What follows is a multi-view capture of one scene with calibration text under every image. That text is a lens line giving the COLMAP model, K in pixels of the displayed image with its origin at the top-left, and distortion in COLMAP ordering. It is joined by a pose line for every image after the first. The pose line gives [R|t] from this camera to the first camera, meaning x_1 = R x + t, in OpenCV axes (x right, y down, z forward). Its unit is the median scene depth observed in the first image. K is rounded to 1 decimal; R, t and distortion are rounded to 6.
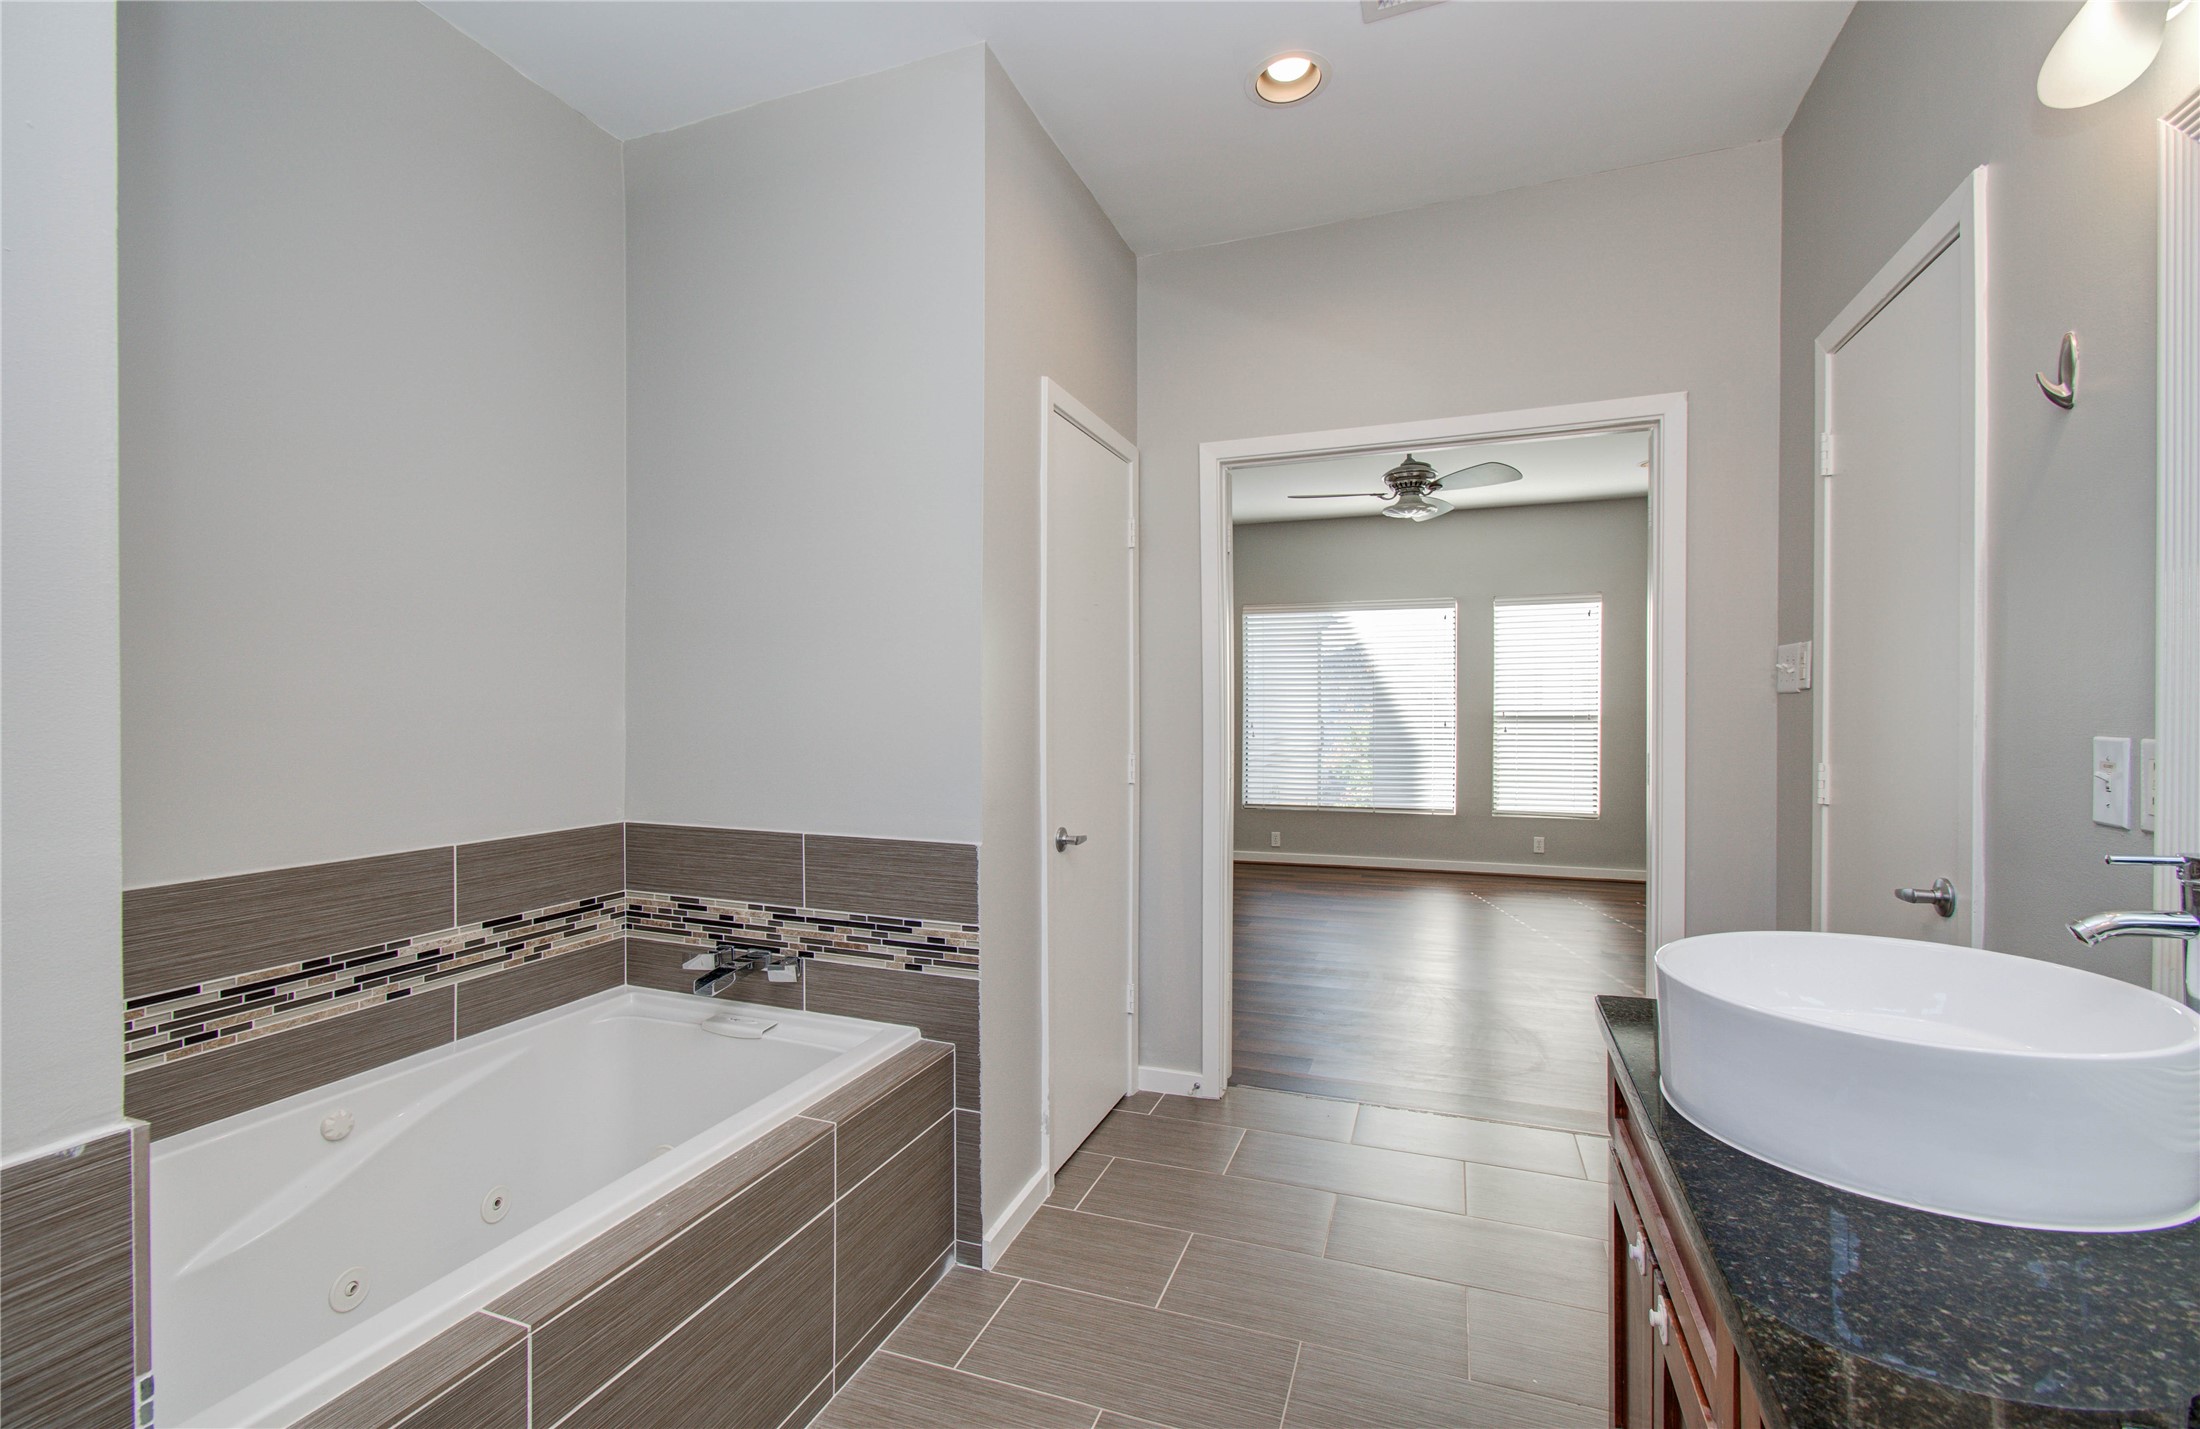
lens RADIAL K [[955.8, 0, 1100.0], [0, 955.8, 714.5], [0, 0, 1]] dist [-0.012892, -0.000031]
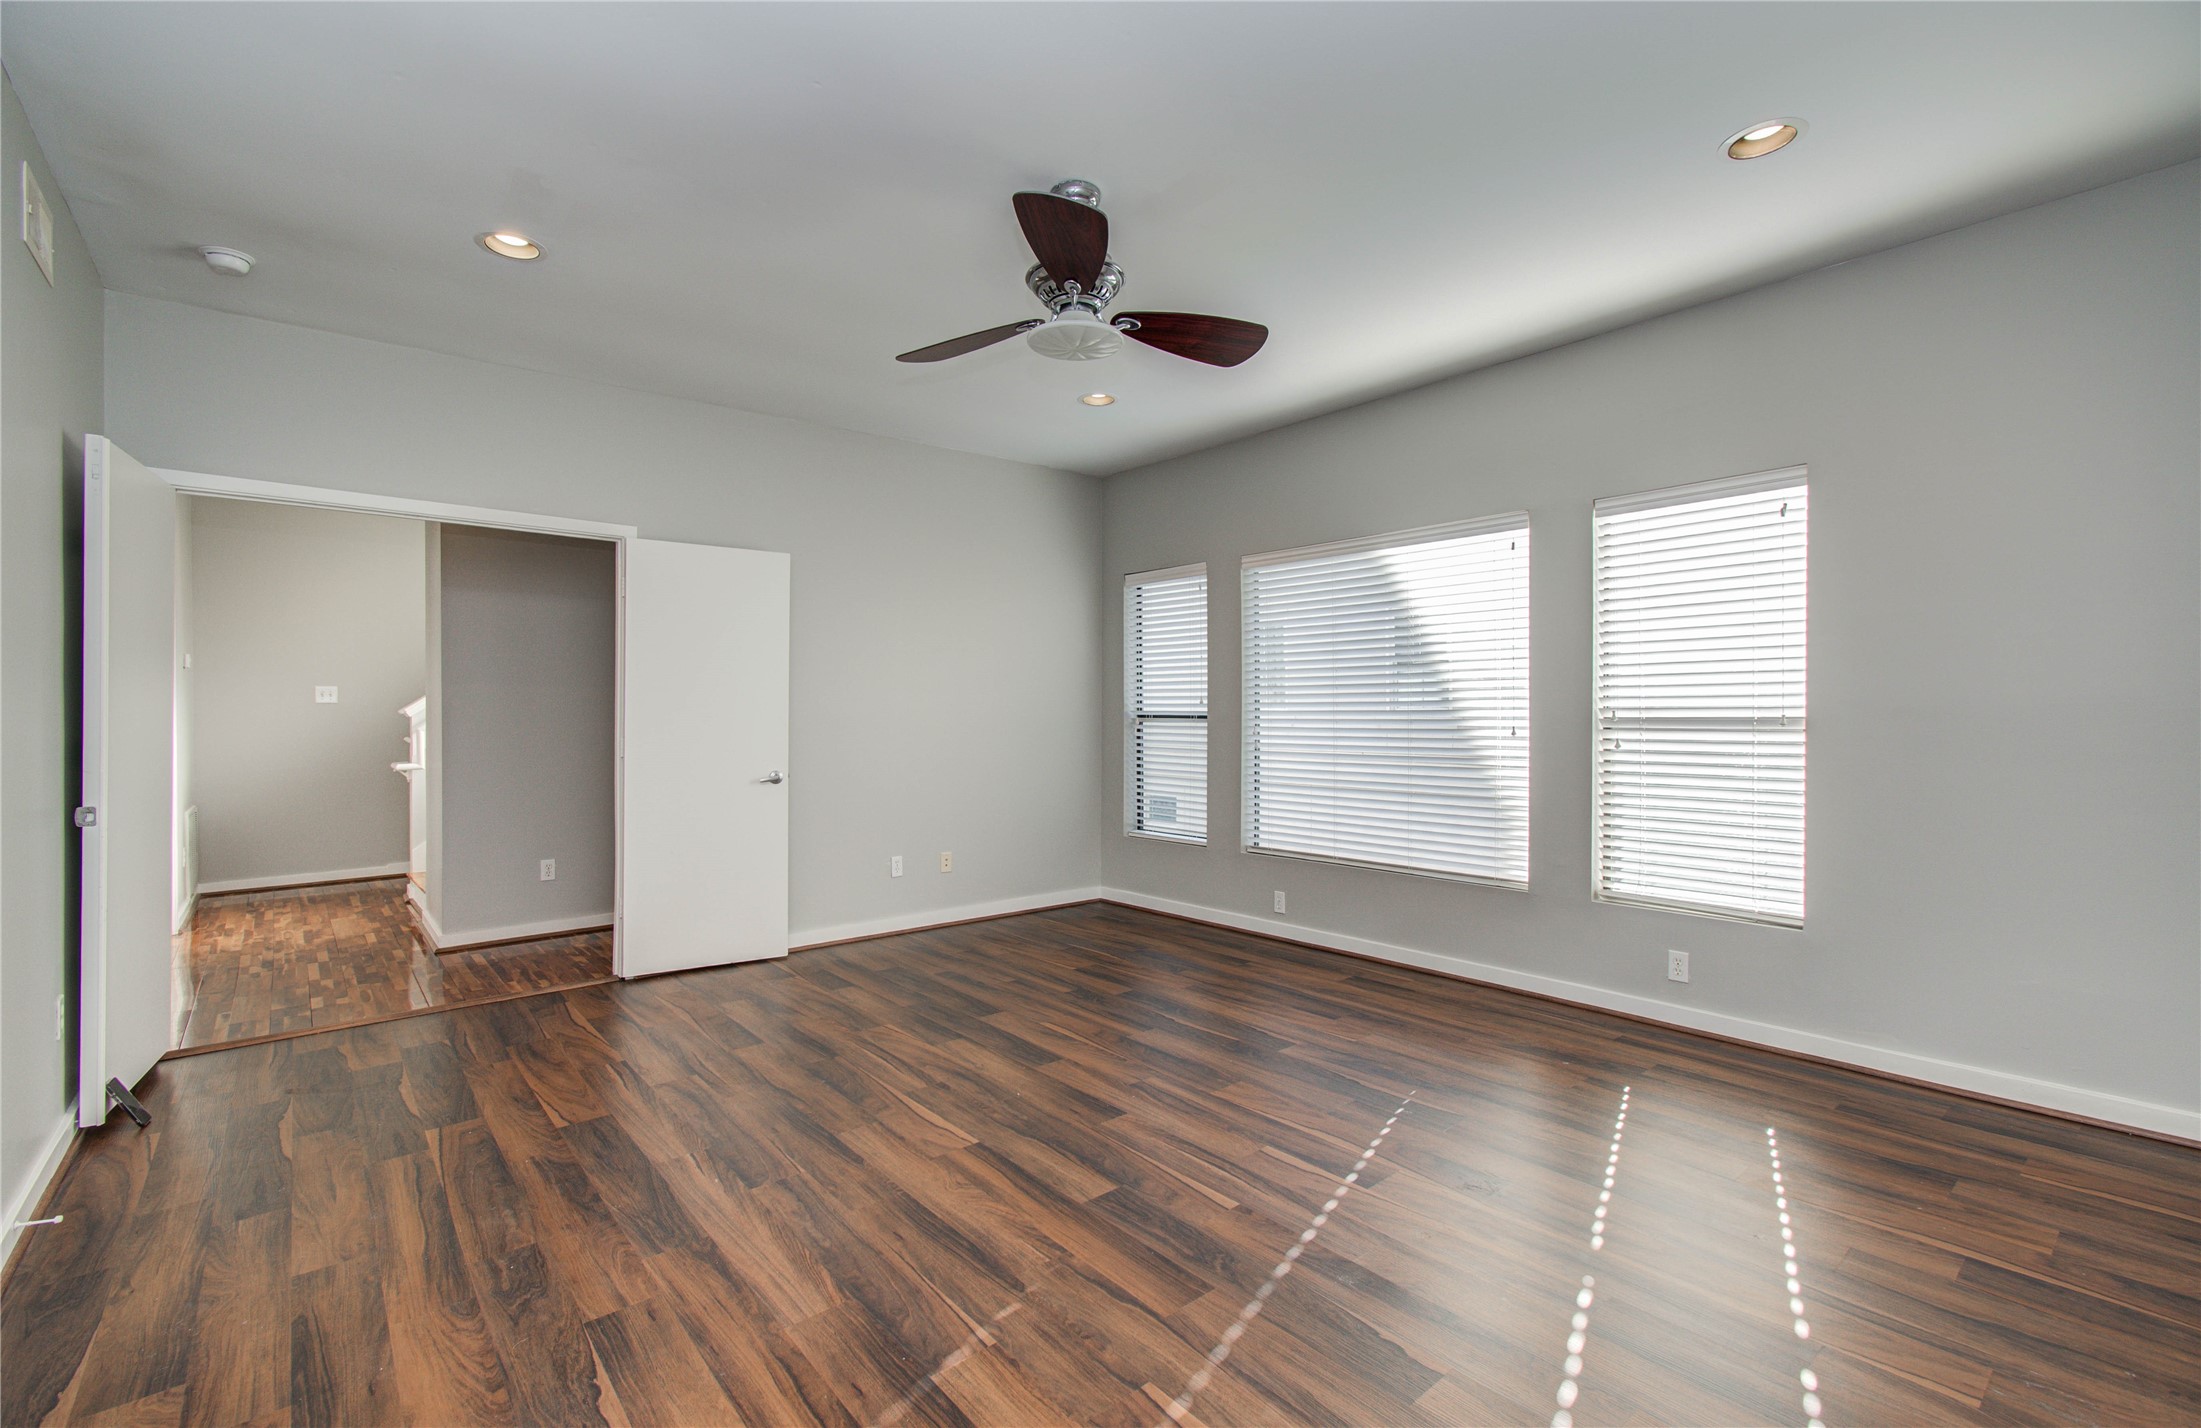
lens RADIAL K [[956.2, 0, 1100.5], [0, 956.2, 714.0], [0, 0, 1]] dist [-0.012892, -0.000031]
pose [[0.871013, 0.004691, -0.491238, 0.435056], [-0.009862, 0.999920, -0.007938, 0.006097], [0.491161, 0.011759, 0.870989, 0.387088]]
